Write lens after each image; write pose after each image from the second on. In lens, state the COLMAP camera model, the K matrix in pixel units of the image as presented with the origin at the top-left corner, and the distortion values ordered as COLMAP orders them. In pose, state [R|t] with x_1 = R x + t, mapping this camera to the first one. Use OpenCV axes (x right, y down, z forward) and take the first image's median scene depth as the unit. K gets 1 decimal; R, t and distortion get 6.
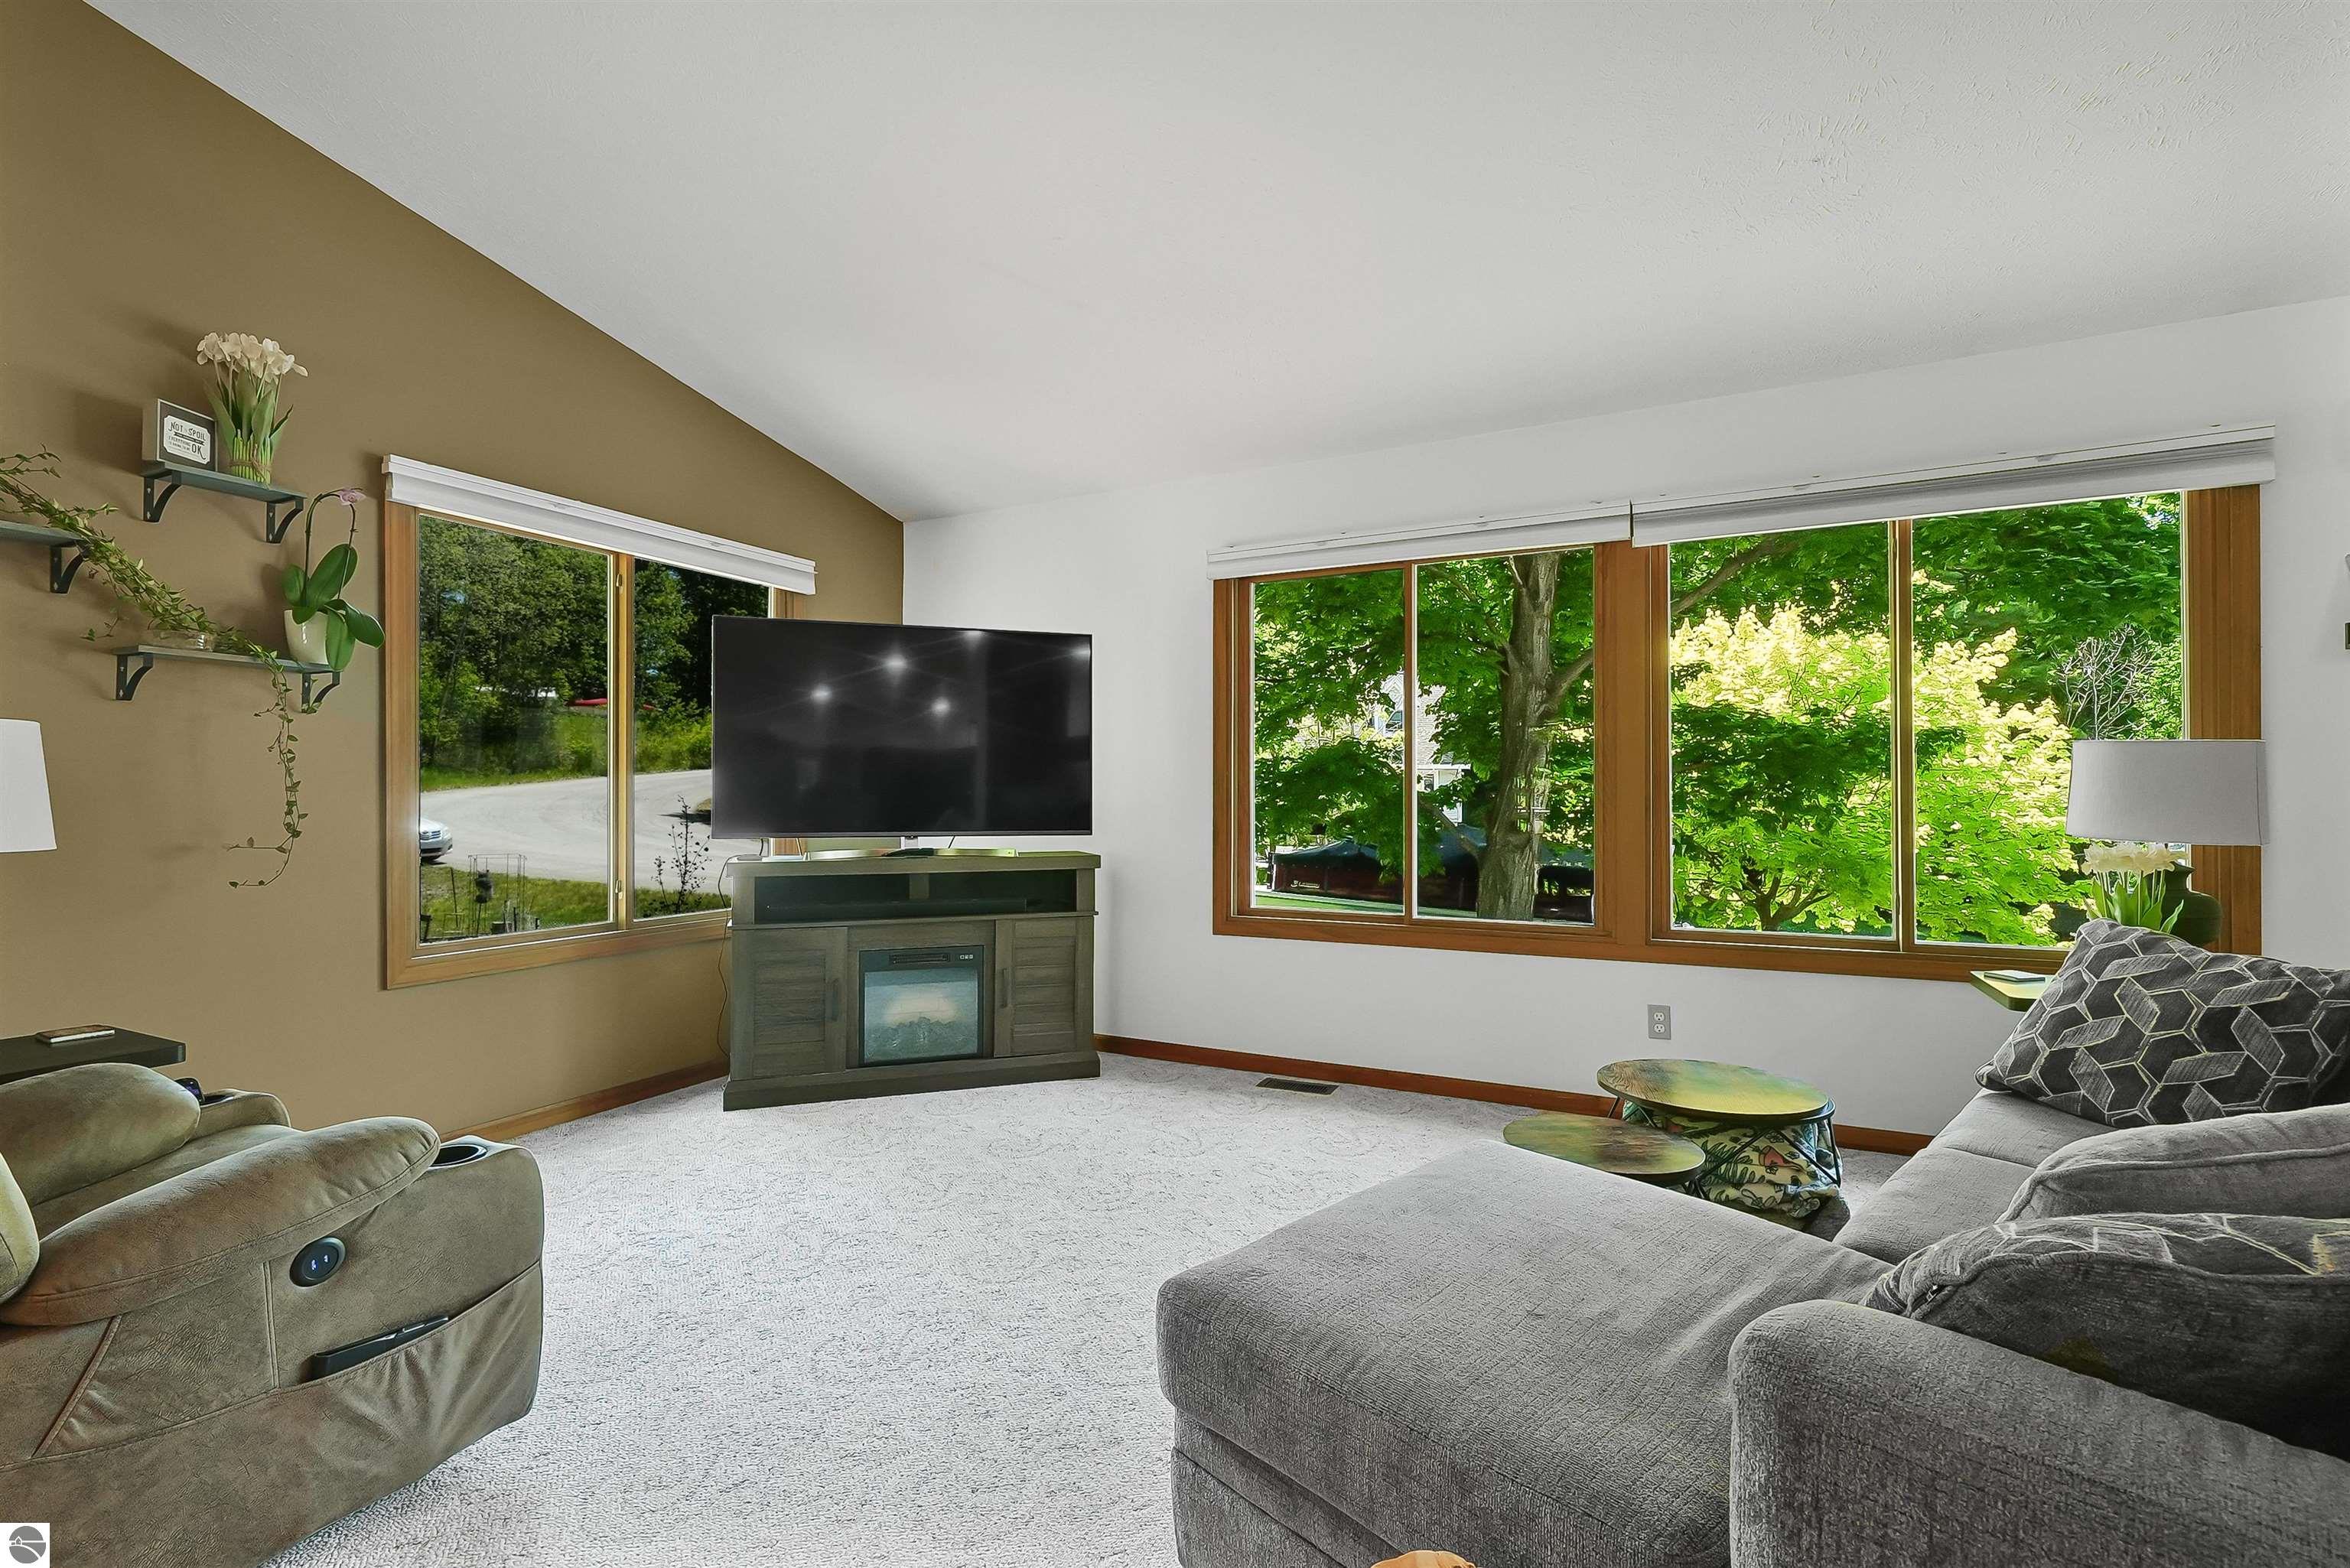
lens RADIAL K [[1039.6, 0, 1162.5], [0, 1039.6, 795.7], [0, 0, 1]] dist [-0.002218, -0.000467]
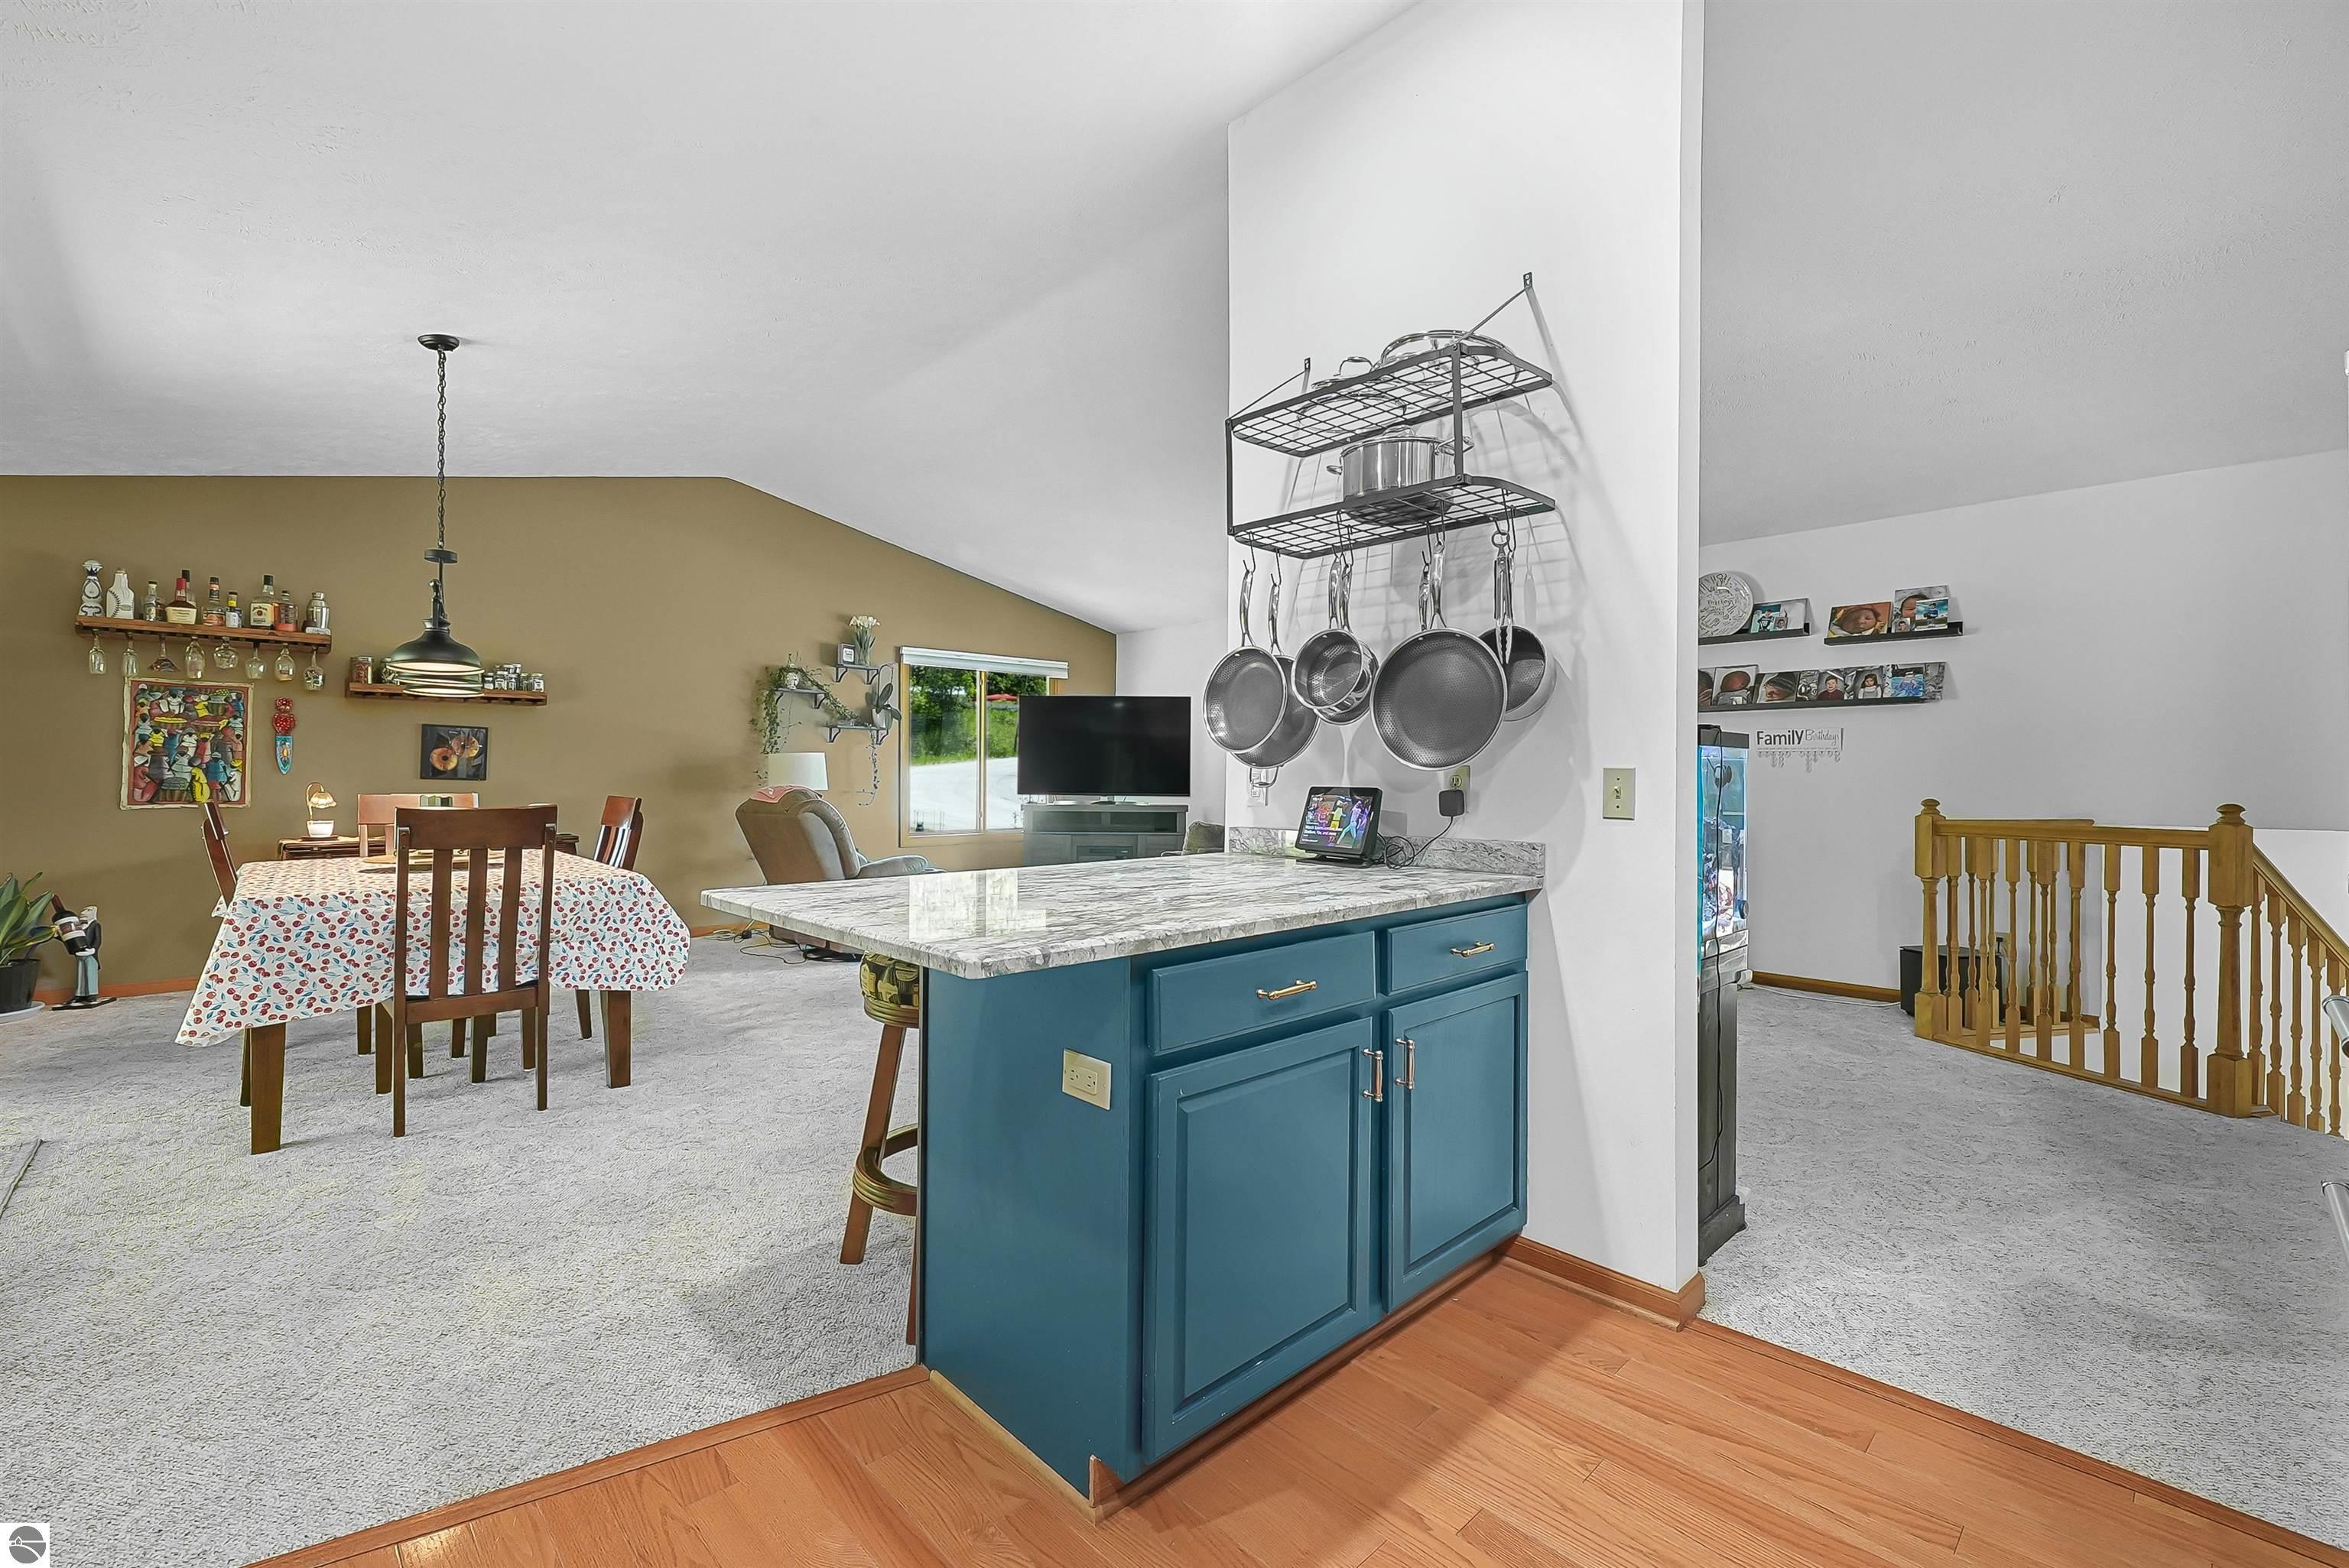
lens RADIAL K [[962.3, 0, 1157.1], [0, 962.3, 770.4], [0, 0, 1]] dist [-0.003911, 0.000304]
pose [[0.945789, 0.011162, -0.324591, 0.690104], [-0.013610, 0.999893, -0.005274, -0.003858], [0.324497, 0.009406, 0.945840, -1.138030]]
